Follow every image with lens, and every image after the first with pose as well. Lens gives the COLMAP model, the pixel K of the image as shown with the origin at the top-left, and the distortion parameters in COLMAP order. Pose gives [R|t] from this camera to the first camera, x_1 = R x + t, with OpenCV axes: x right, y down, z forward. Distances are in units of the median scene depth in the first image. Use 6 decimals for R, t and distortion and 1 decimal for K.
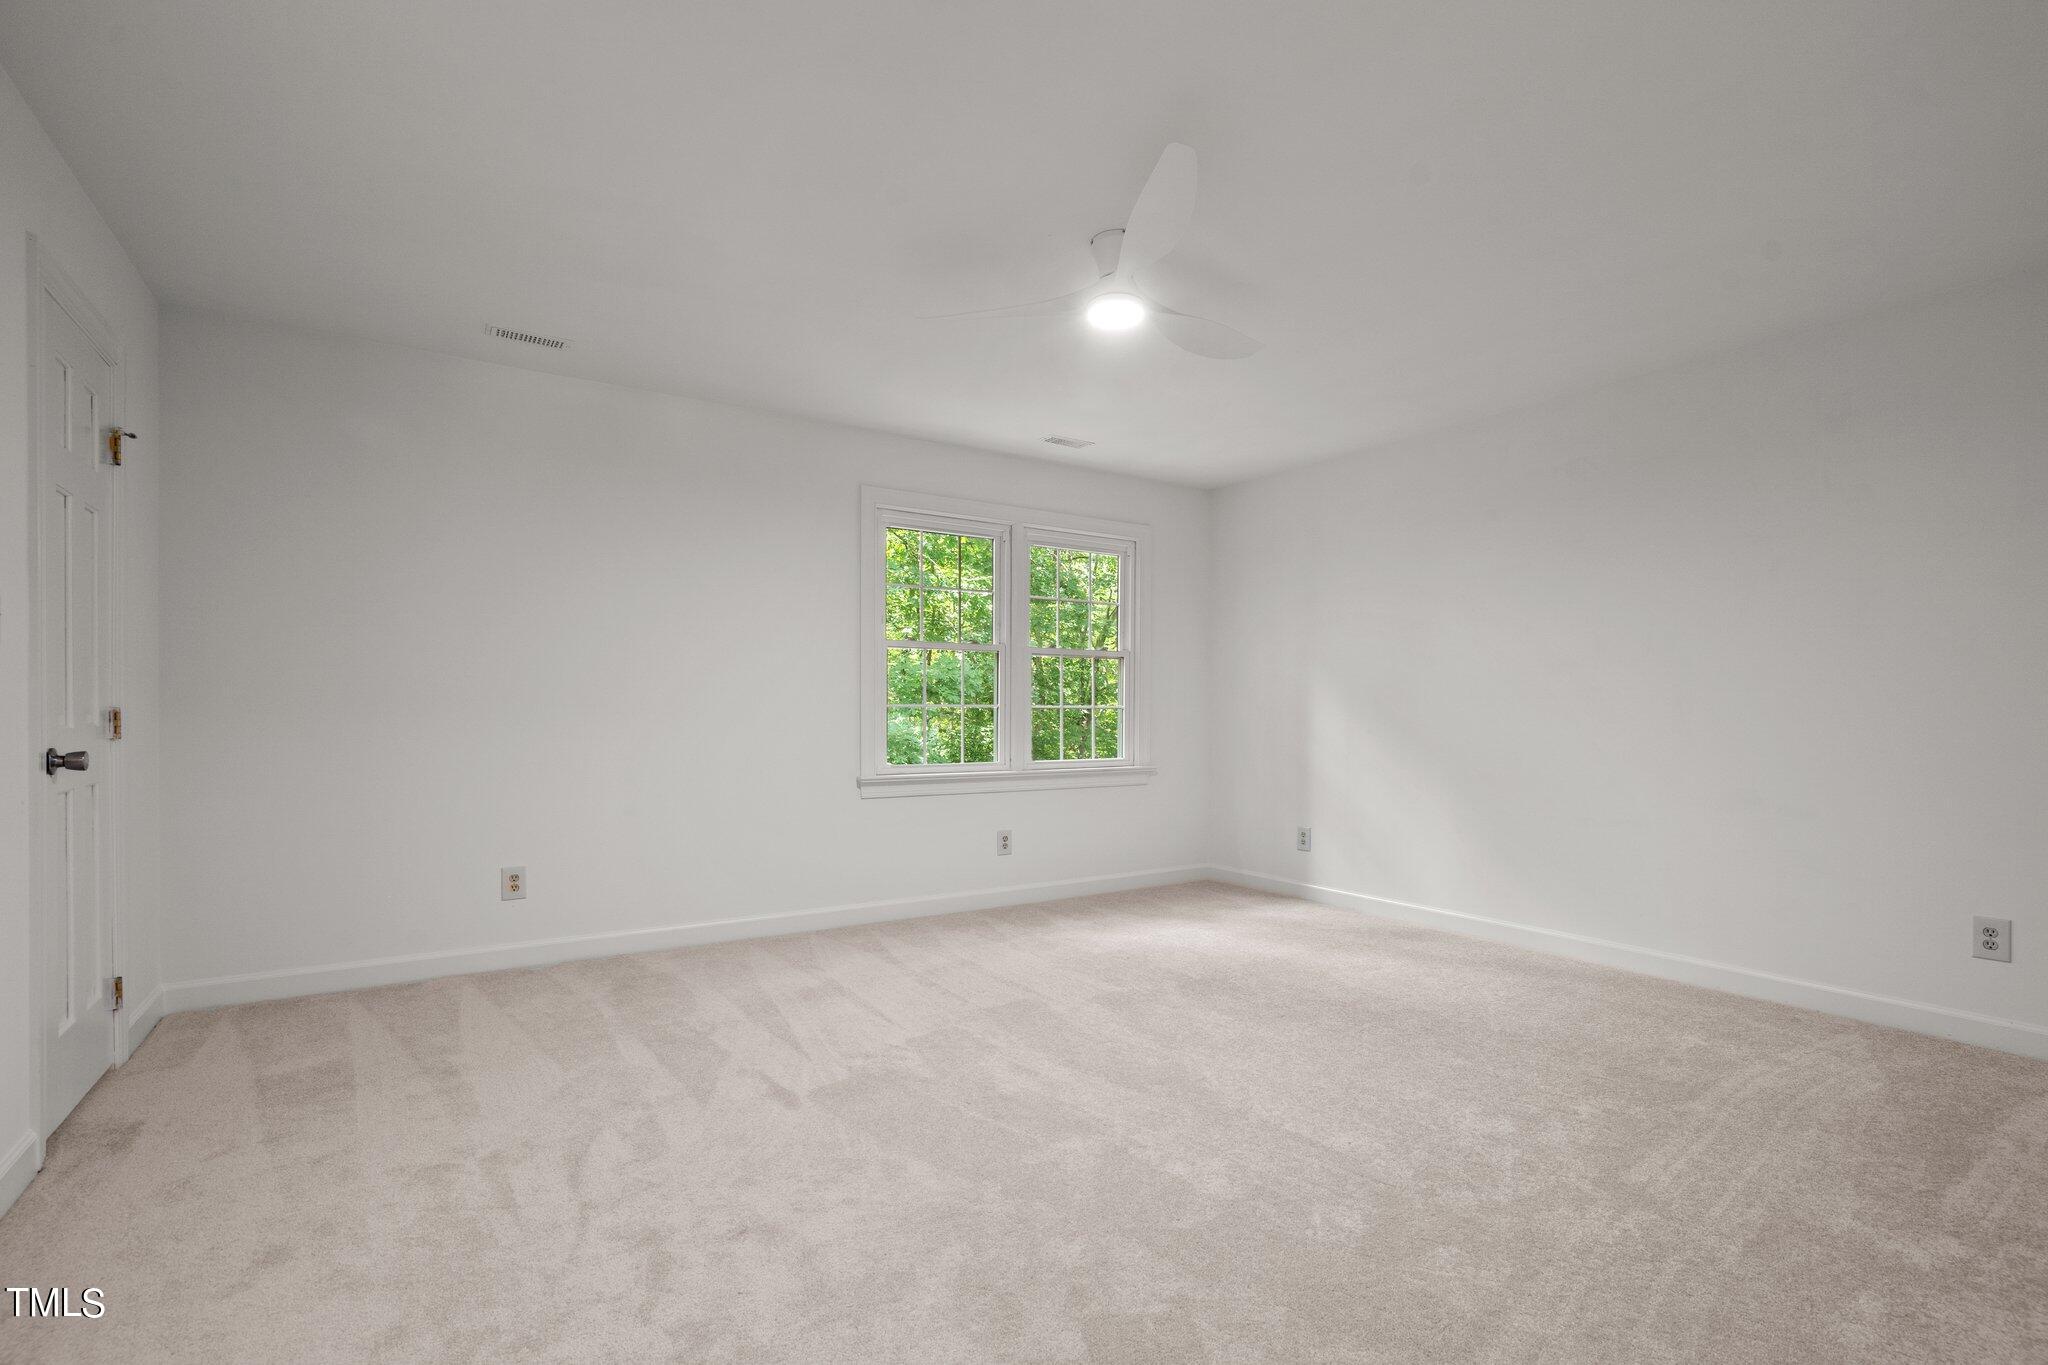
lens RADIAL K [[932.5, 0, 1028.8], [0, 932.5, 700.6], [0, 0, 1]] dist [-0.003732, 0.000501]
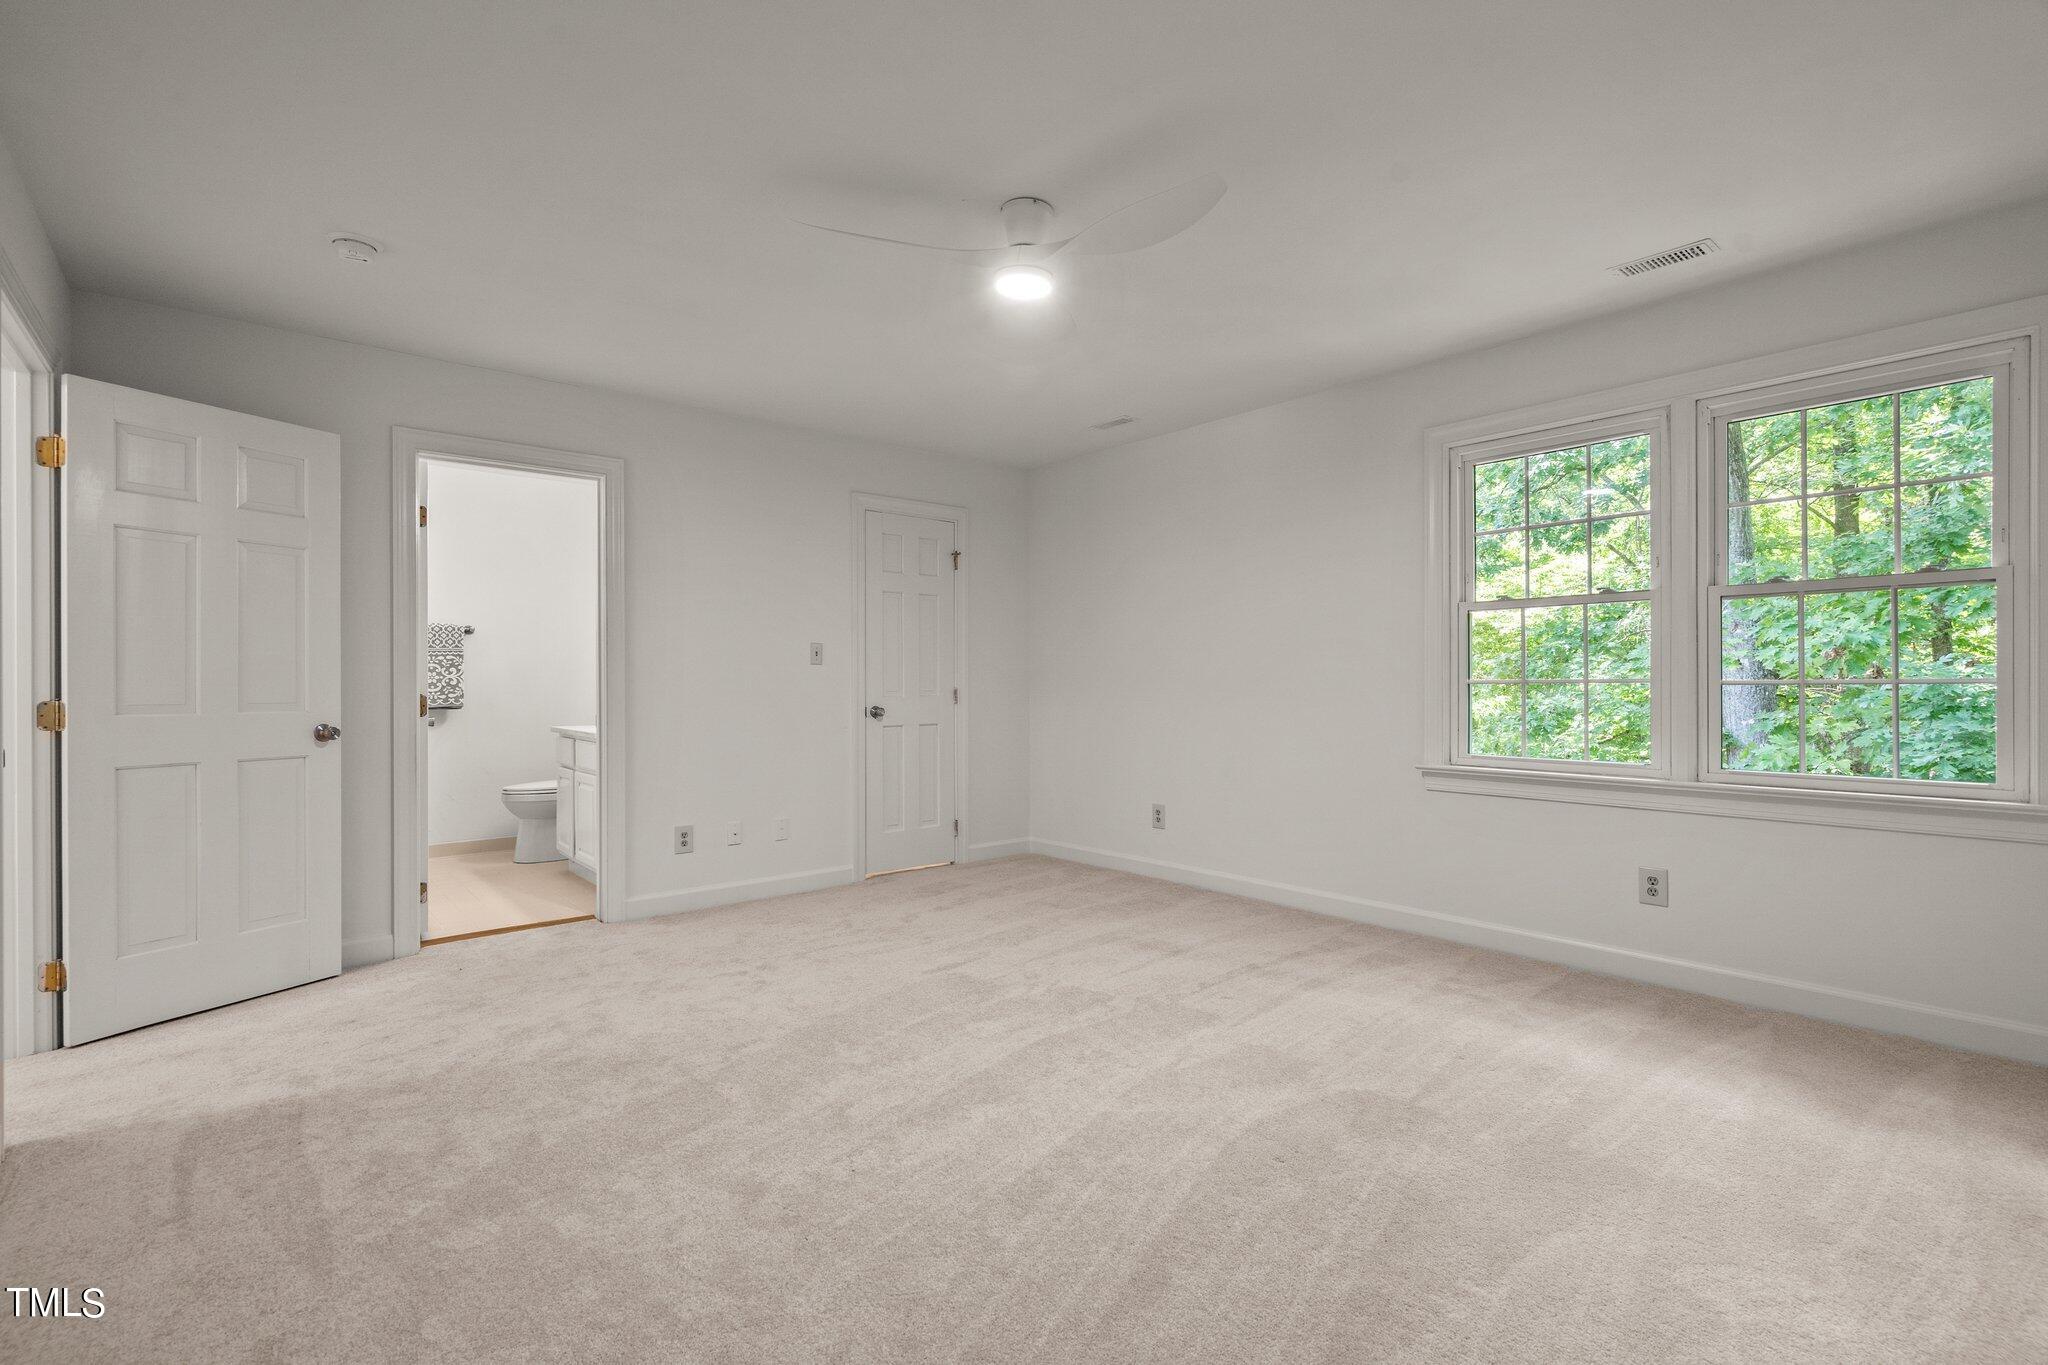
lens RADIAL K [[932.5, 0, 1037.8], [0, 932.5, 679.5], [0, 0, 1]] dist [-0.003732, 0.000501]
pose [[0.138168, -0.006666, -0.990386, 0.781318], [0.015828, 0.999865, -0.004521, 0.000187], [0.990282, -0.015051, 0.138255, 0.647206]]
